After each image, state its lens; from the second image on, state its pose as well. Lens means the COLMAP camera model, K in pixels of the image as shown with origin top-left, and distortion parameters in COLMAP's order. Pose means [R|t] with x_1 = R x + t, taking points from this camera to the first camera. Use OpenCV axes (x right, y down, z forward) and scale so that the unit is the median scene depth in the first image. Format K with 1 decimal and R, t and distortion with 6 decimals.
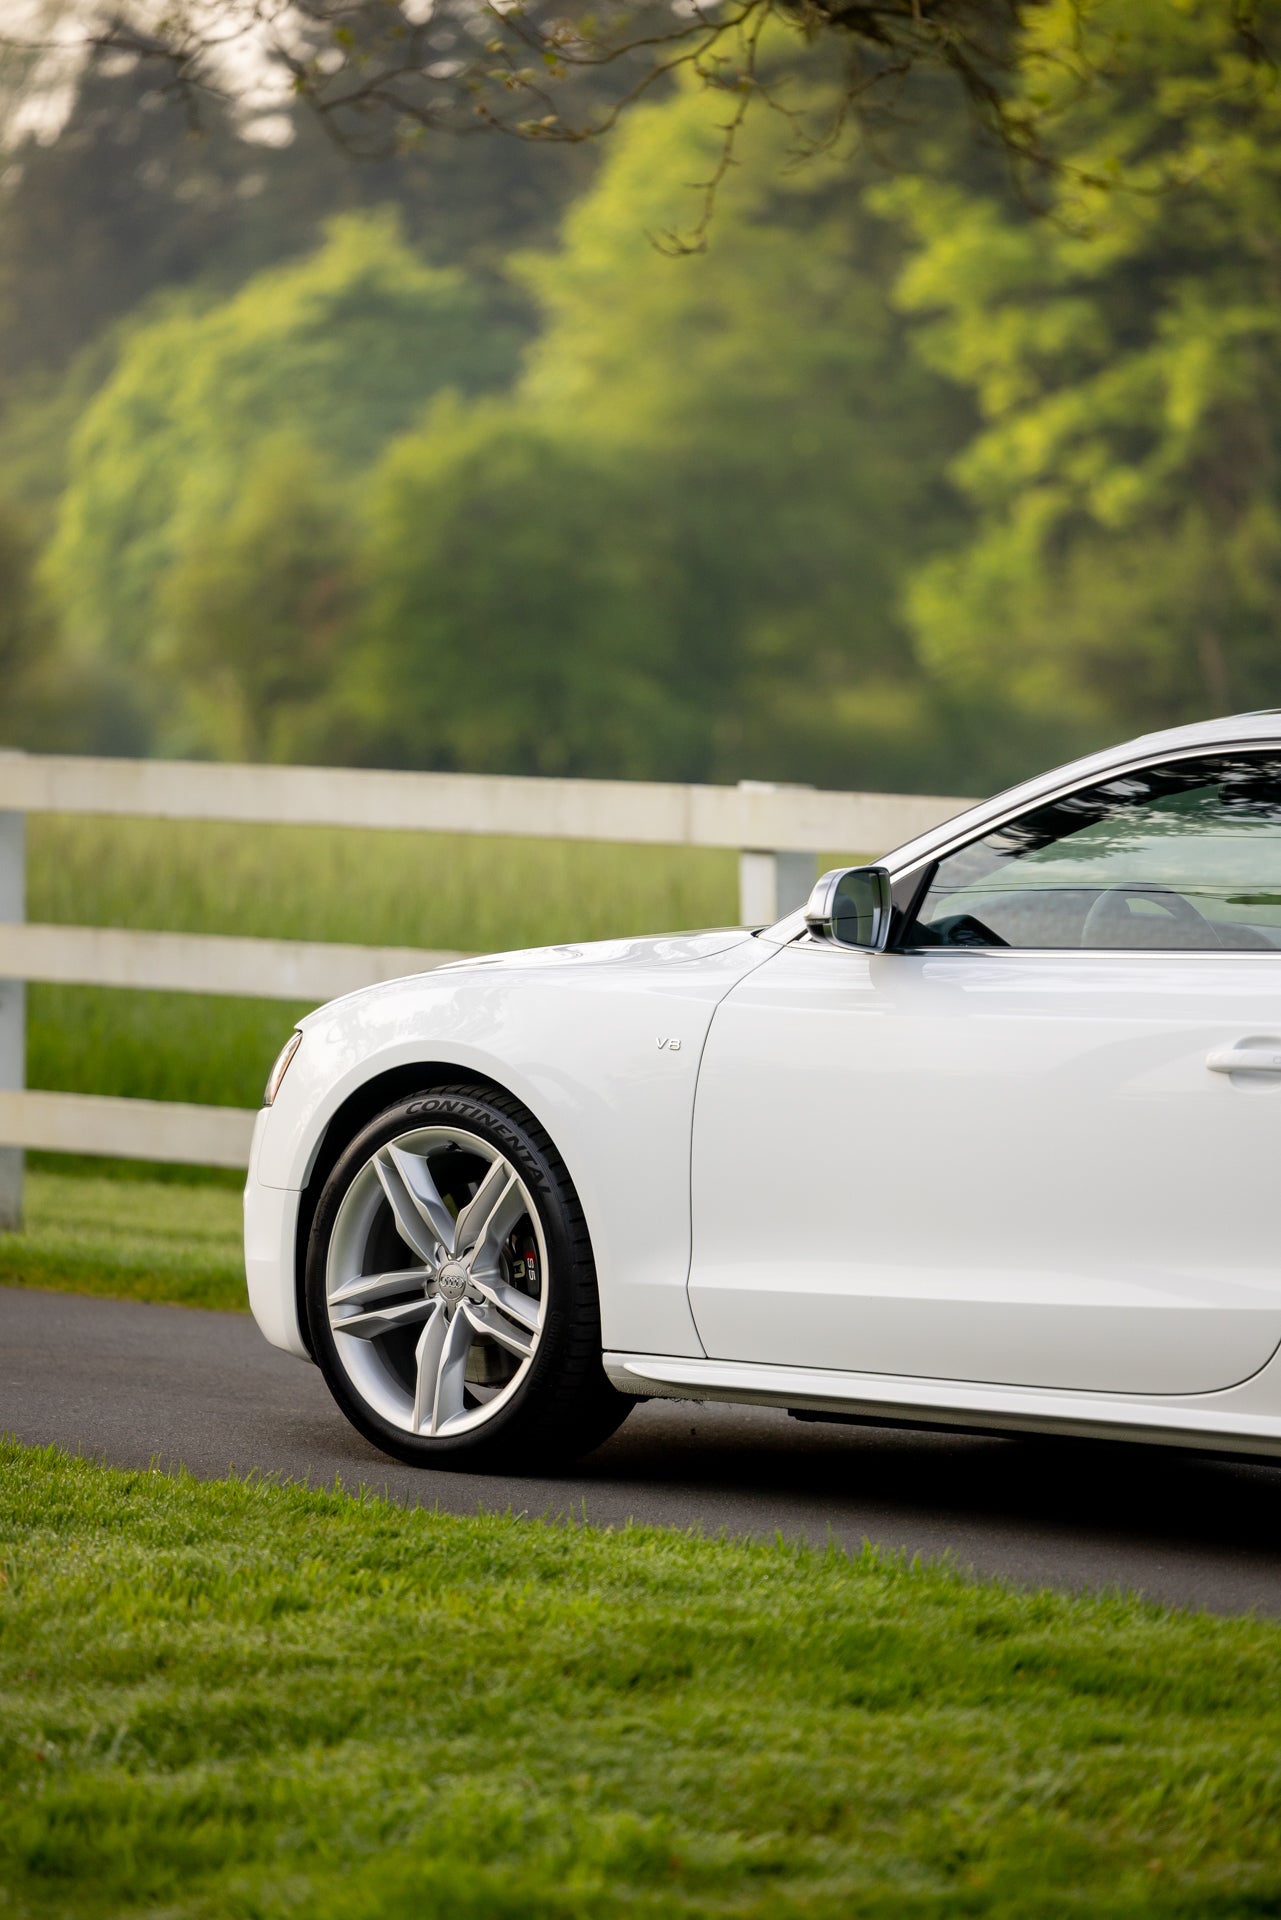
lens RADIAL K [[9308.6, 0, 640.5], [0, 9308.6, 960.0], [0, 0, 1]] dist [-0.010660, 2.669423]
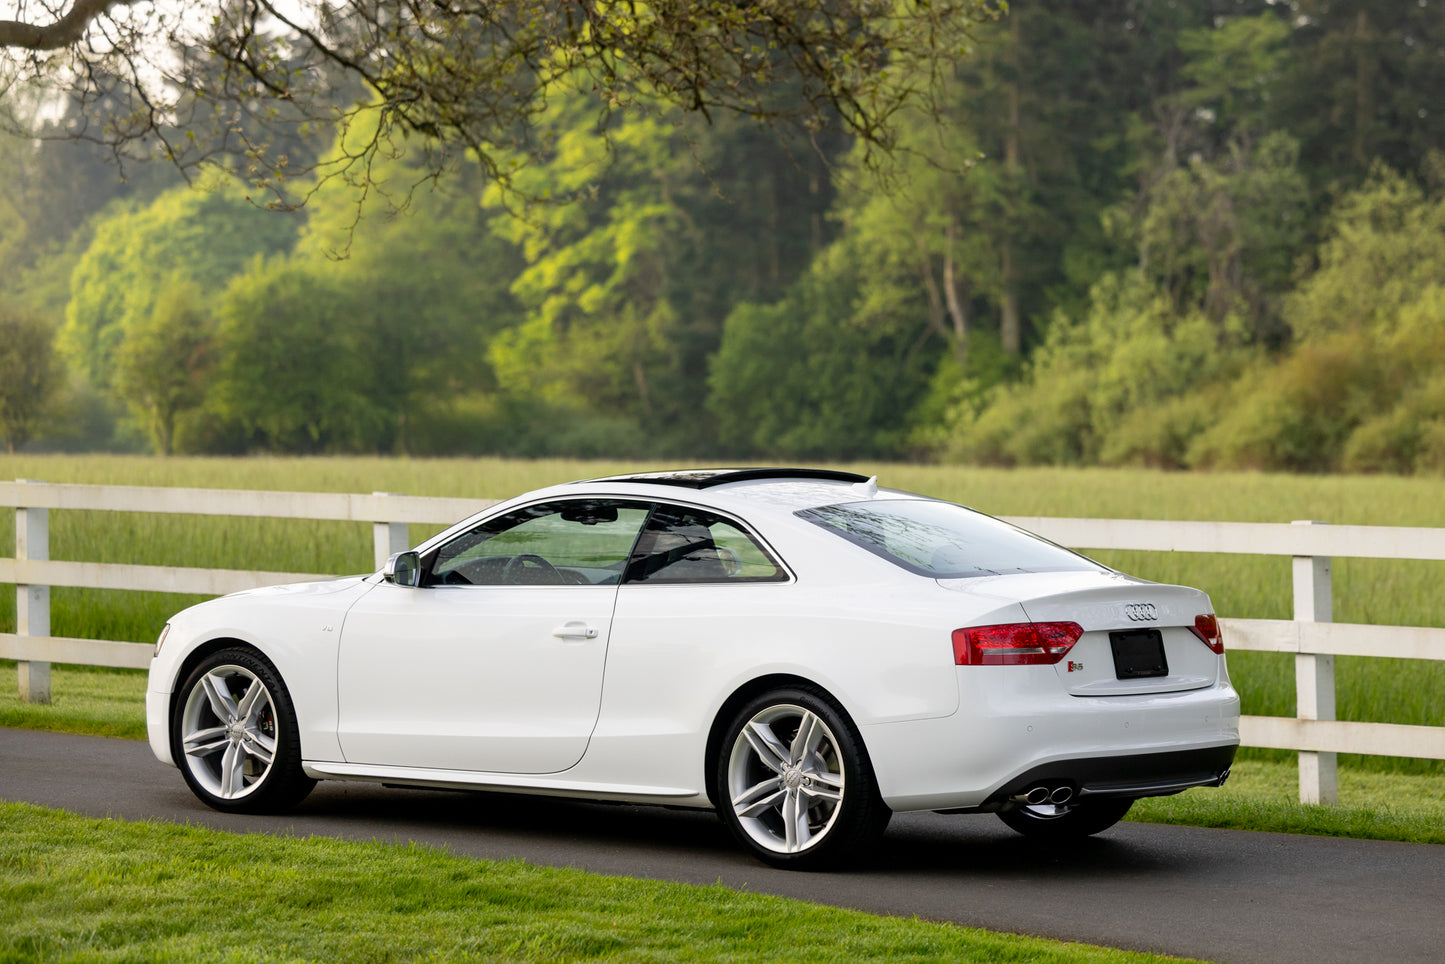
lens RADIAL K [[4653.5, 0, 805.2], [0, 4653.5, 482.0], [0, 0, 1]] dist [0.104791, -1.245132]
pose [[0.995286, -0.024137, 0.093935, 0.013309], [0.024908, 0.999665, -0.007052, -0.016190], [-0.093733, 0.009358, 0.995553, -0.172533]]
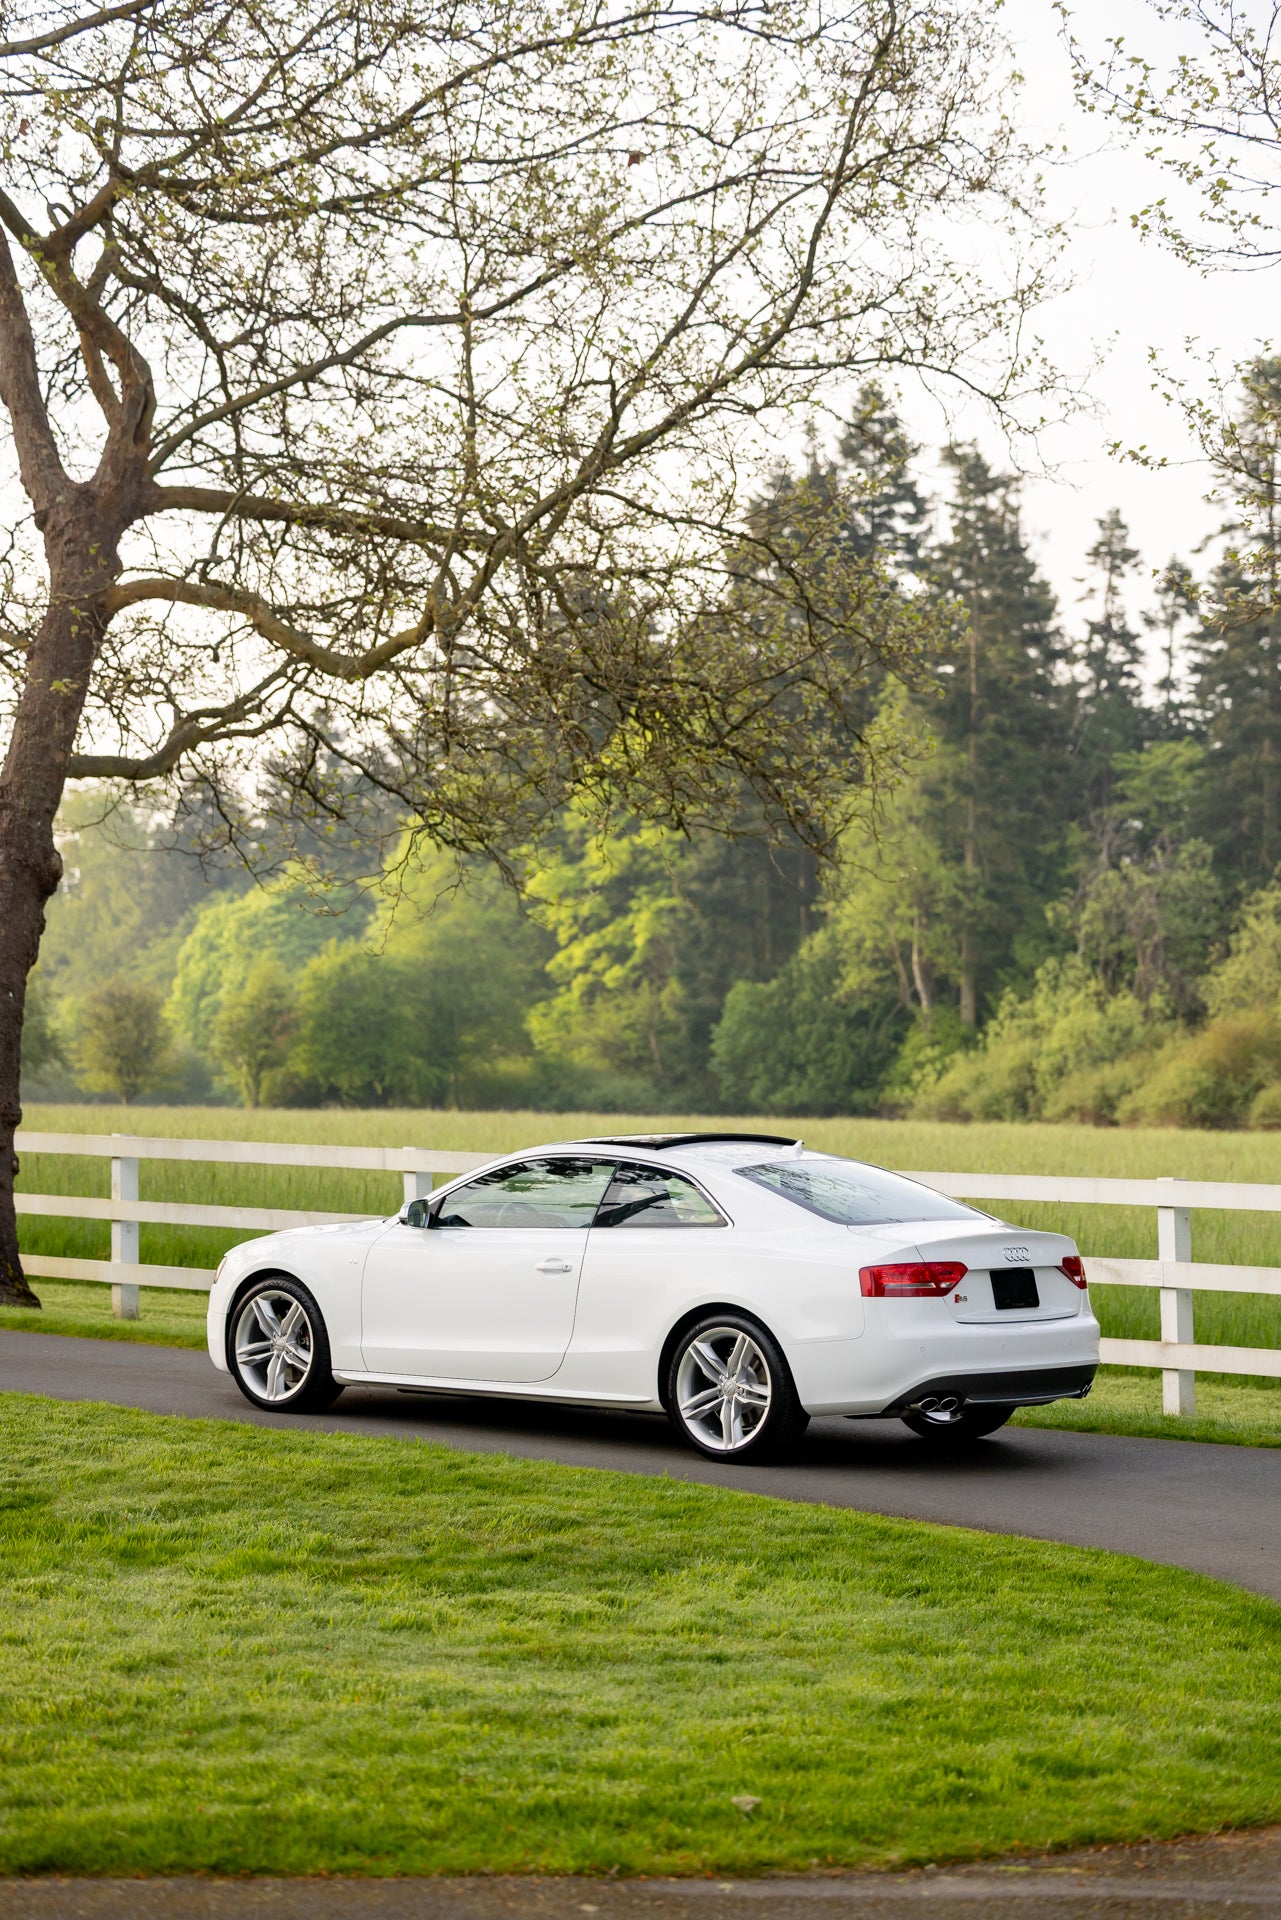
lens RADIAL K [[3960.5, 0, 640.5], [0, 3960.5, 960.0], [0, 0, 1]] dist [0.043295, -0.765014]
pose [[0.998383, -0.015050, 0.054810, 0.025374], [0.017860, 0.998532, -0.051141, -0.019274], [-0.053960, 0.052037, 0.997186, -0.218598]]
